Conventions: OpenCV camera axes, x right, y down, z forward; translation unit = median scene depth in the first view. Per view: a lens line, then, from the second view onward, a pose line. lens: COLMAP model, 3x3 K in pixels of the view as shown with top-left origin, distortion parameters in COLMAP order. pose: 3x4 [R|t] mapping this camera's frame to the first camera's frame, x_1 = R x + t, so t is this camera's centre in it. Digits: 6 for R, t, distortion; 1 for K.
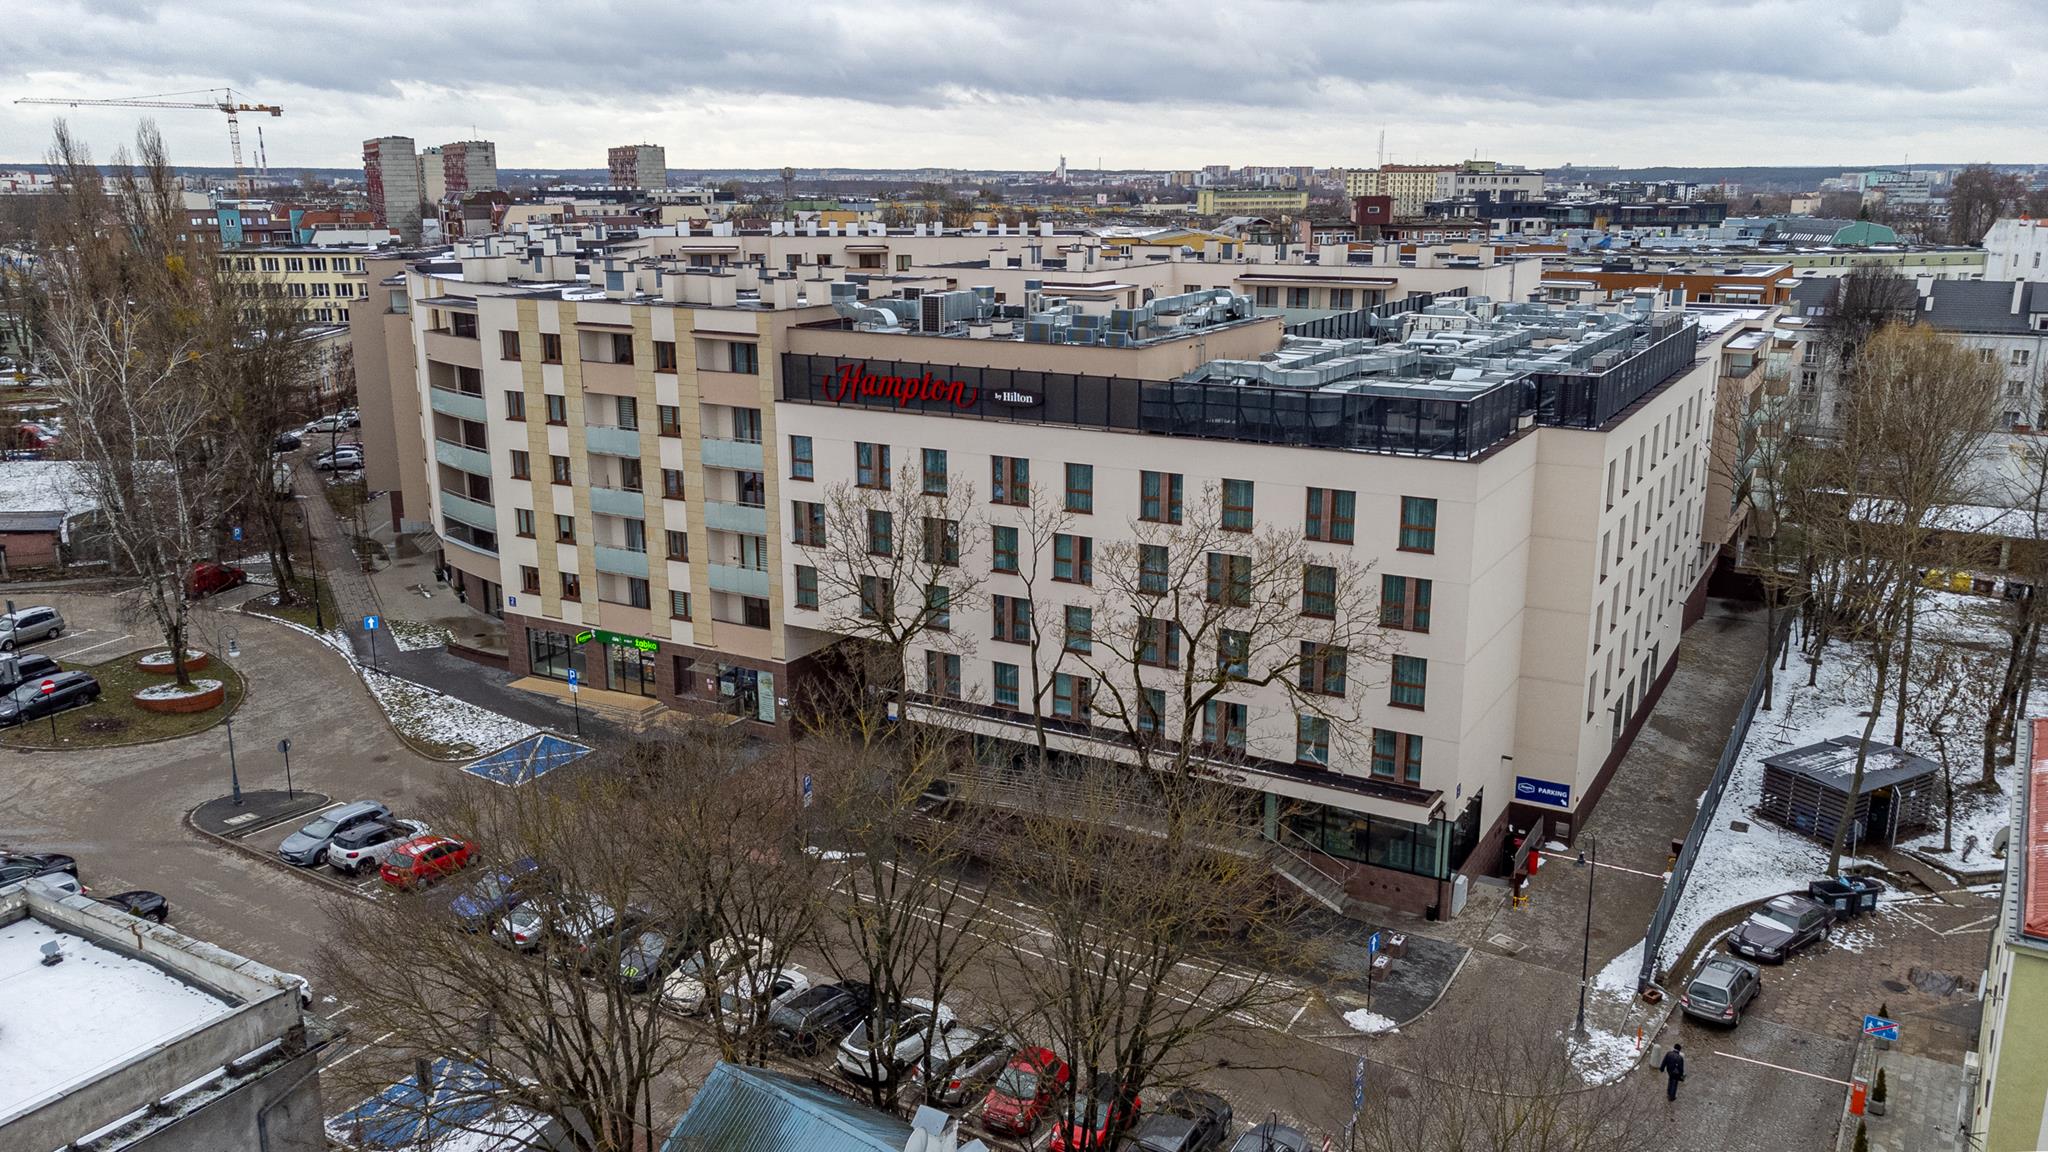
lens RADIAL K [[1597.9, 0, 1036.0], [0, 1597.9, 581.2], [0, 0, 1]] dist [0.027570, 0.013820]
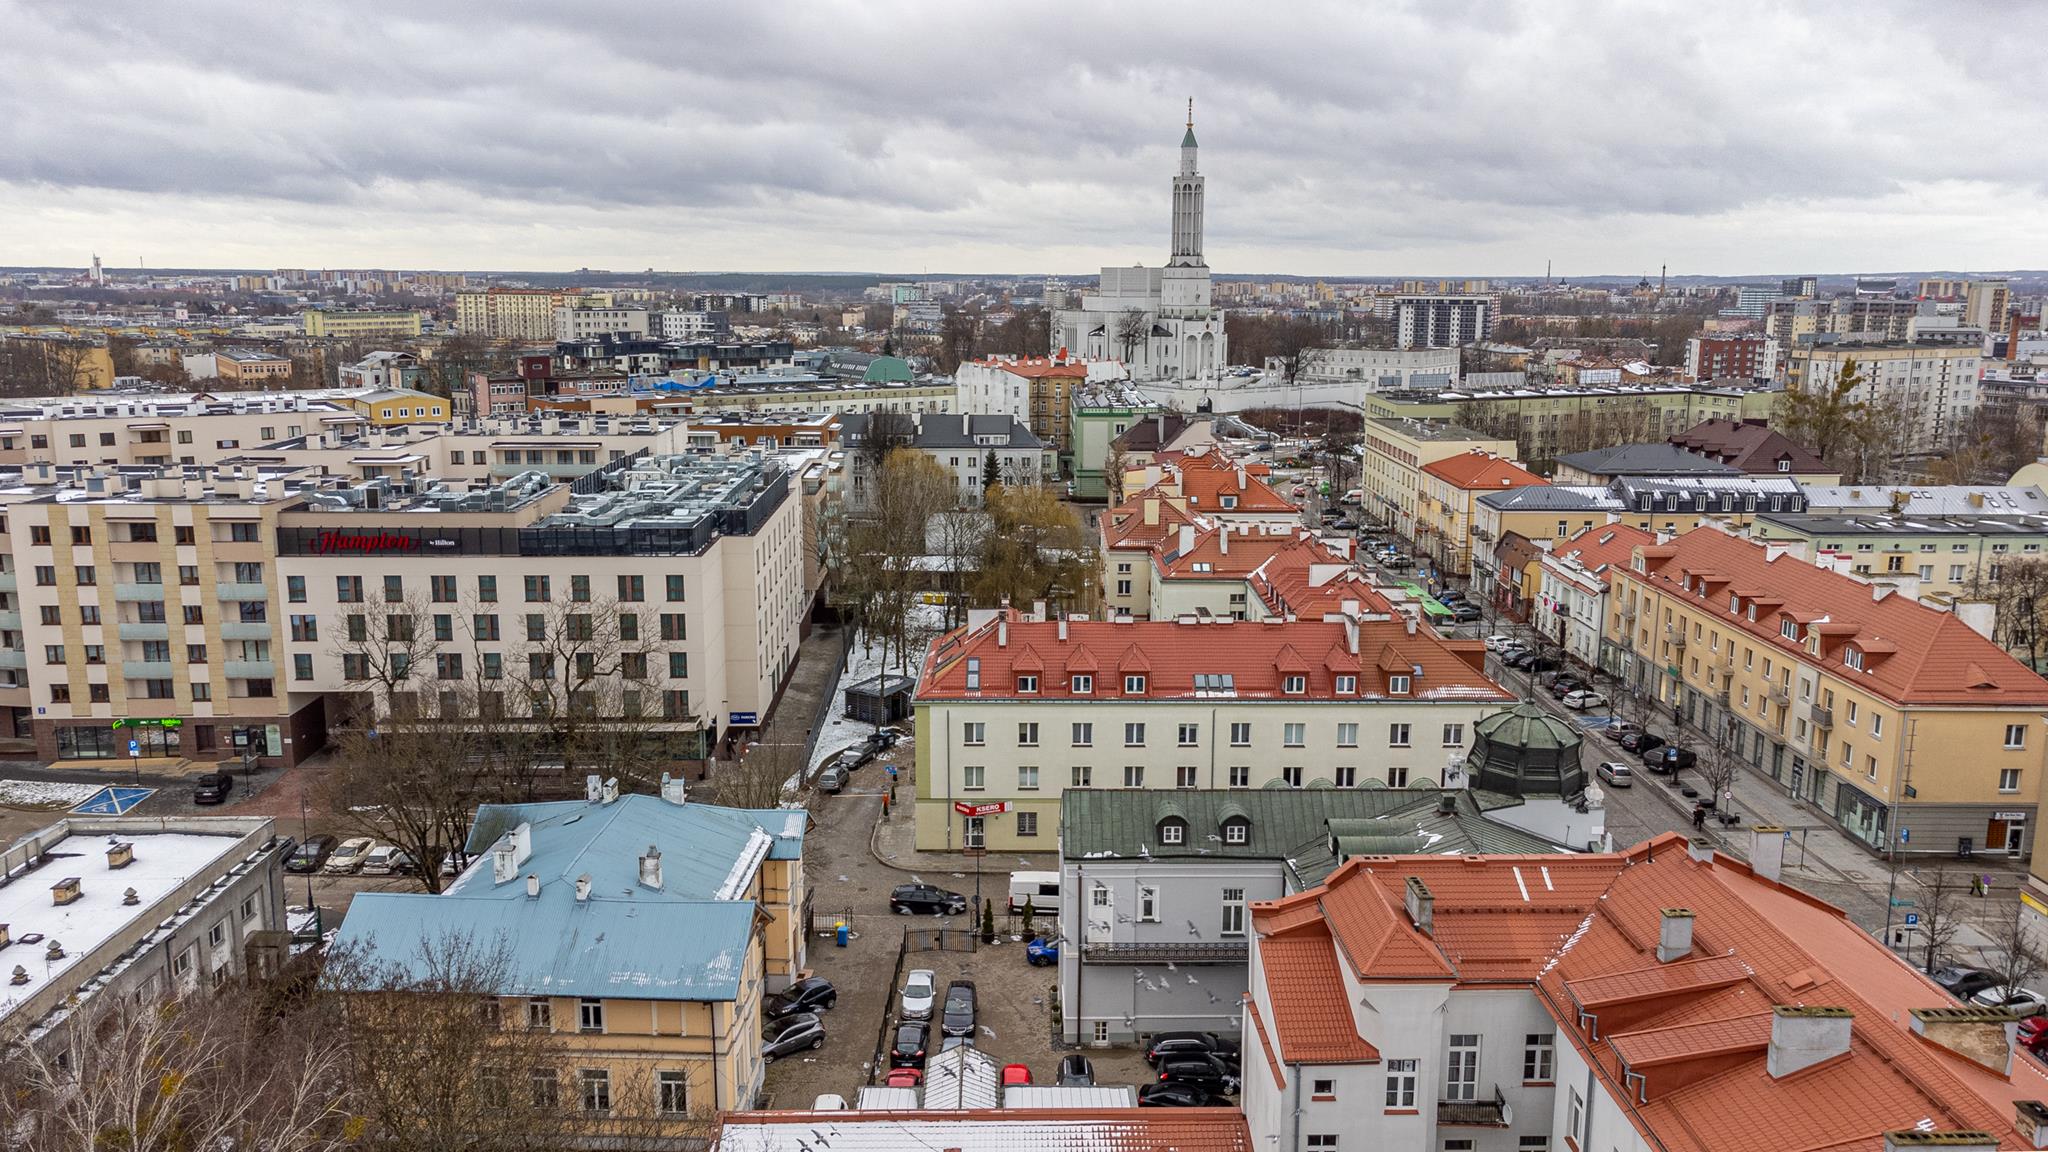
lens RADIAL K [[1597.9, 0, 1027.1], [0, 1597.9, 573.7], [0, 0, 1]] dist [0.027570, 0.013820]
pose [[0.858129, -0.094688, 0.504627, -0.332649], [0.126061, 0.991619, -0.028303, 0.050029], [-0.497717, 0.087901, 0.862874, -0.818064]]
